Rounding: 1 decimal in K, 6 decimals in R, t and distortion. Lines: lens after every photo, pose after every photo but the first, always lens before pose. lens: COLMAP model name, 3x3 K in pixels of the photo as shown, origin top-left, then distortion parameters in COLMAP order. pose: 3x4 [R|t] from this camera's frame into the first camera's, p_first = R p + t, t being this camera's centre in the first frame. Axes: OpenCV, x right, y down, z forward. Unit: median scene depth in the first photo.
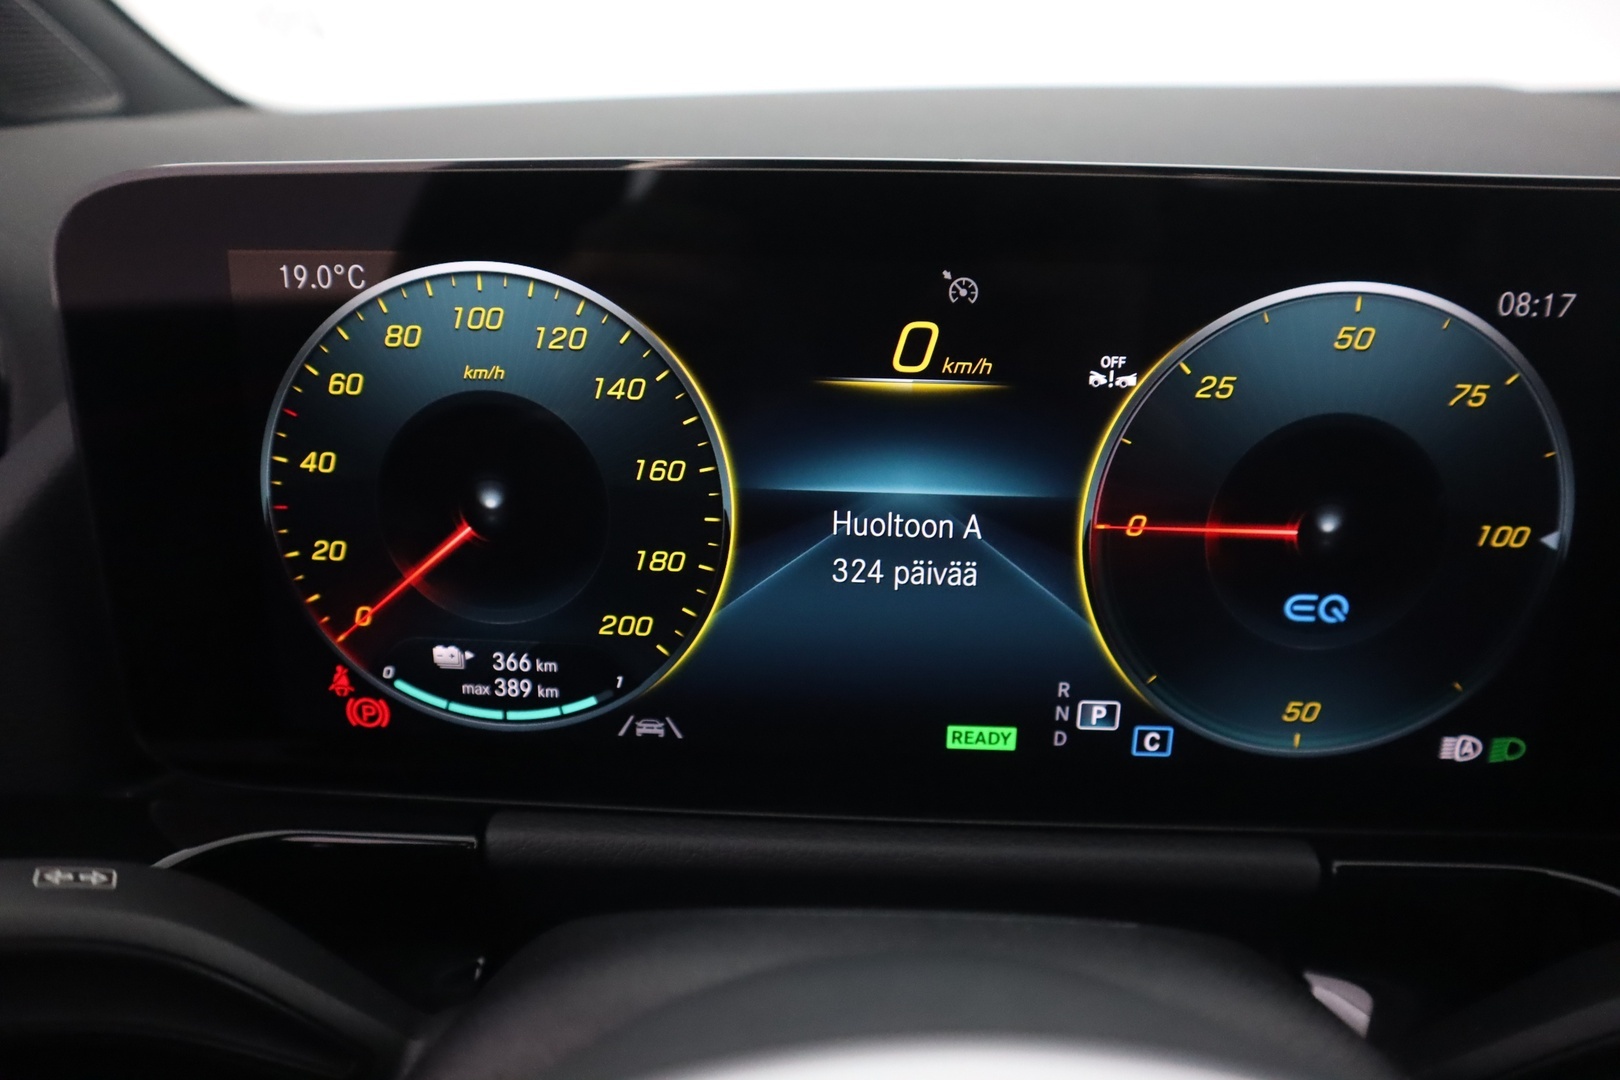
lens RADIAL K [[1487.9, 0, 810.0], [0, 1487.9, 540.0], [0, 0, 1]] dist [-0.173670, 0.163980]
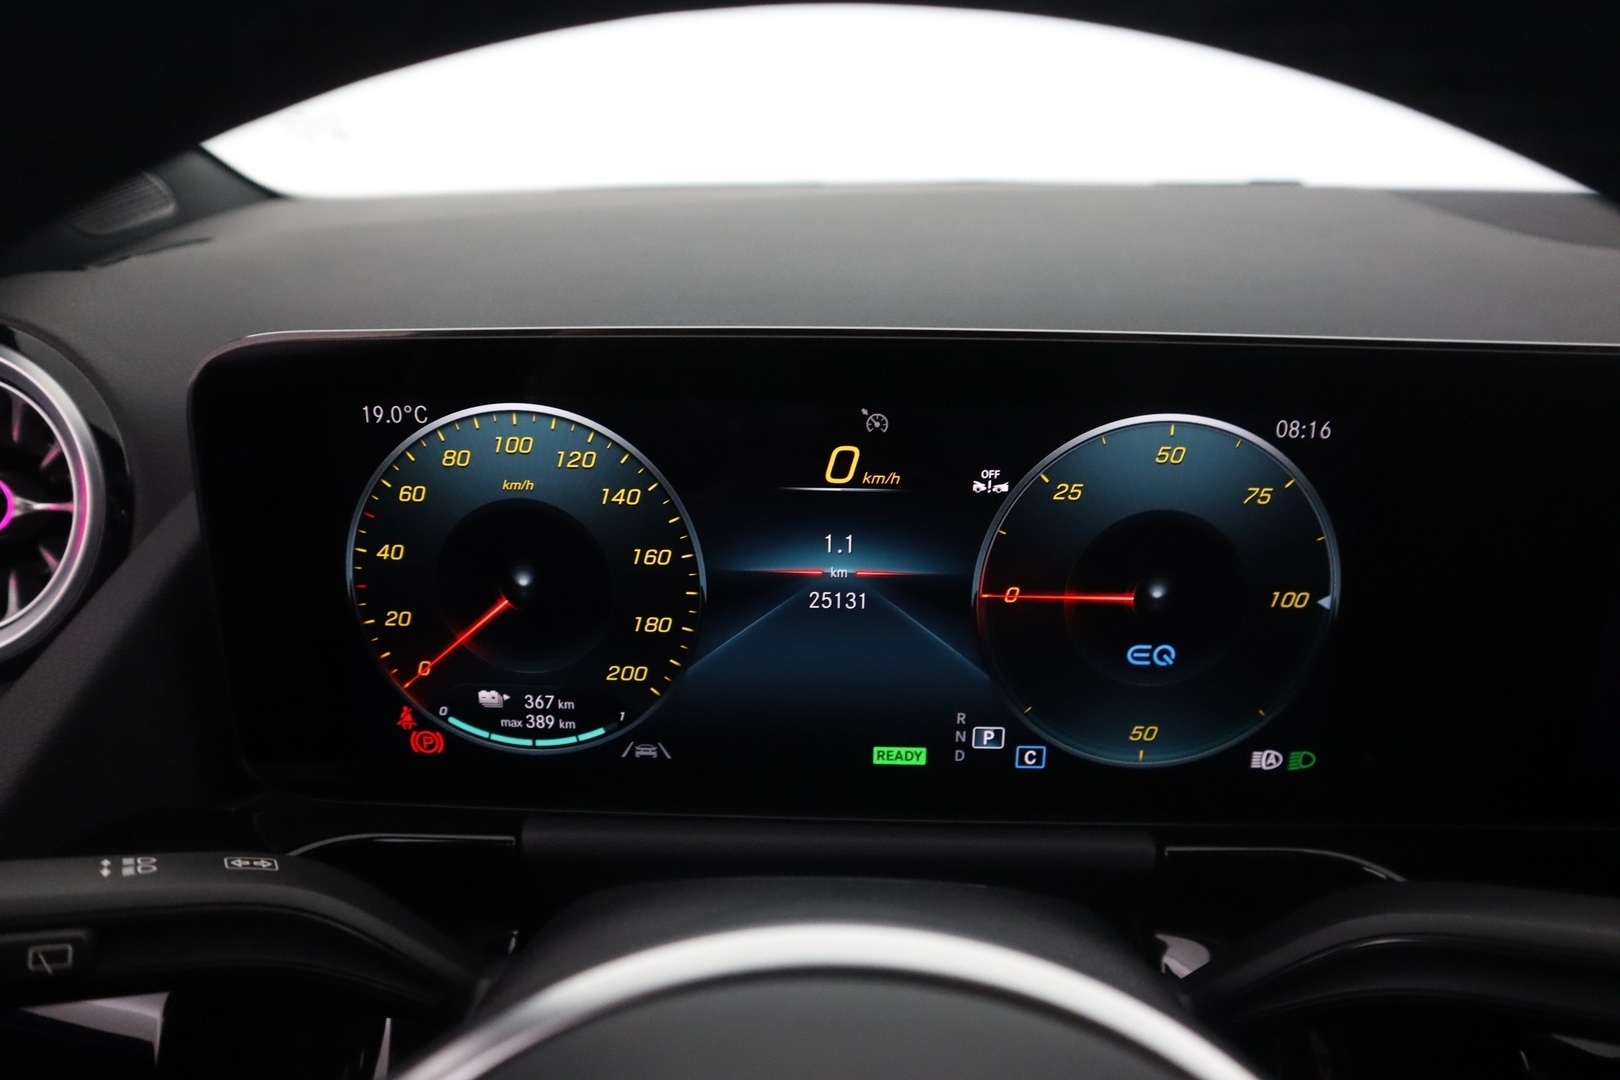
lens RADIAL K [[1487.9, 0, 810.0], [0, 1487.9, 540.0], [0, 0, 1]] dist [-0.173670, 0.163980]
pose [[0.999846, -0.011502, 0.013271, 0.022456], [0.011611, 0.999899, -0.008217, -0.049512], [-0.013175, 0.008369, 0.999878, -0.325524]]
